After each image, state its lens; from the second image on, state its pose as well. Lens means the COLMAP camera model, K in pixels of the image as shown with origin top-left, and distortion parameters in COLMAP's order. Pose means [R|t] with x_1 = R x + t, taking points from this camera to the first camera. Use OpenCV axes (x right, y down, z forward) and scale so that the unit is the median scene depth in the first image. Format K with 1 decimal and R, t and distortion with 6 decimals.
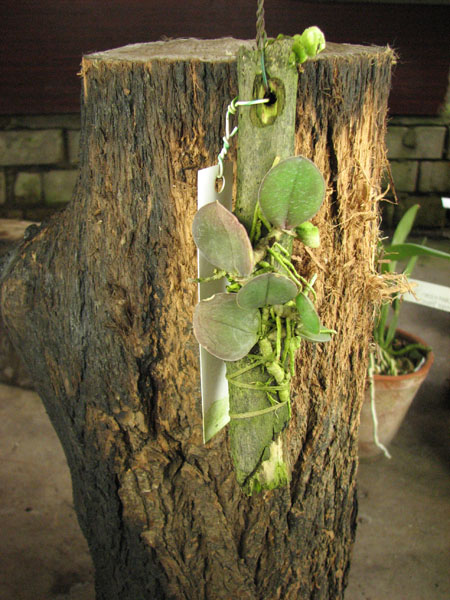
lens RADIAL K [[629.0, 0, 204.4], [0, 629.0, 298.9], [0, 0, 1]] dist [-0.210255, 0.264451]
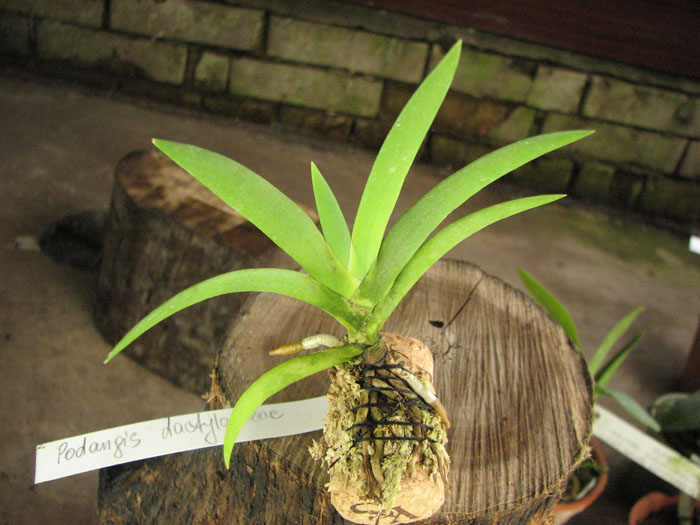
lens RADIAL K [[733.8, 0, 340.4], [0, 733.8, 284.1], [0, 0, 1]] dist [-0.210255, 0.264451]
pose [[0.971520, 0.231354, -0.051224, -0.009839], [-0.216788, 0.955084, 0.202034, -0.640036], [0.095664, -0.185175, 0.978038, 0.072322]]
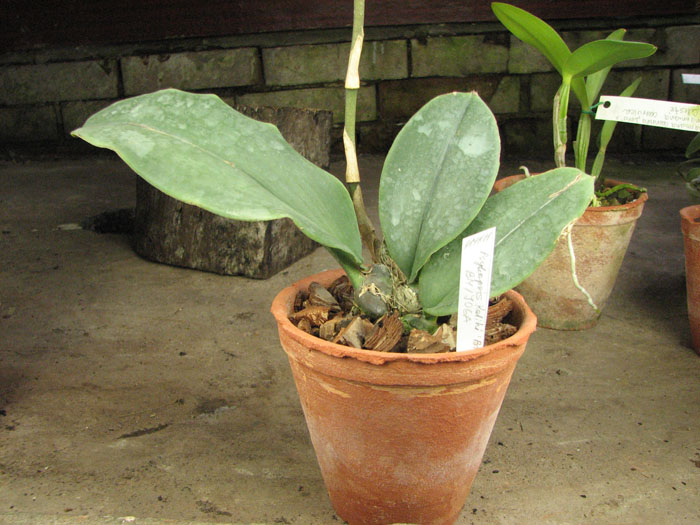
lens RADIAL K [[734.3, 0, 338.1], [0, 734.3, 293.4], [0, 0, 1]] dist [-0.206101, 0.258551]
pose [[0.988088, -0.008820, -0.153634, 0.215984], [0.002970, 0.999263, -0.038264, 0.580806], [0.153859, 0.037352, 0.987387, -0.090069]]
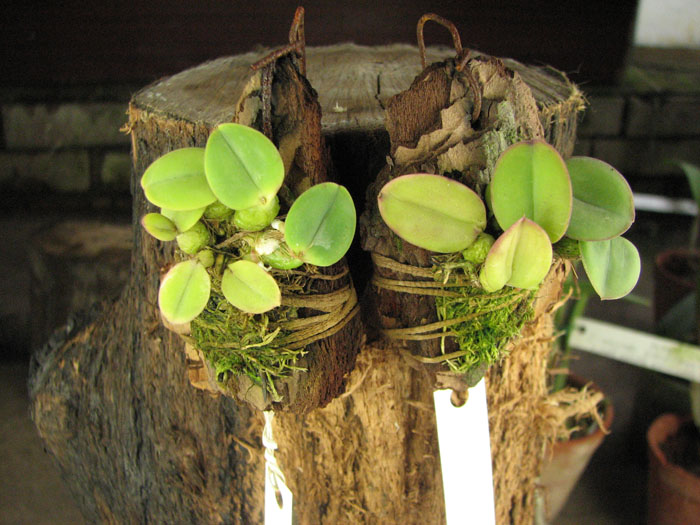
lens RADIAL K [[734.3, 0, 338.1], [0, 734.3, 293.4], [0, 0, 1]] dist [-0.206101, 0.258551]
pose [[0.999993, 0.002198, 0.002925, 0.029275], [-0.002256, 0.999798, 0.019965, -0.170870], [-0.002881, -0.019971, 0.999796, 0.161797]]
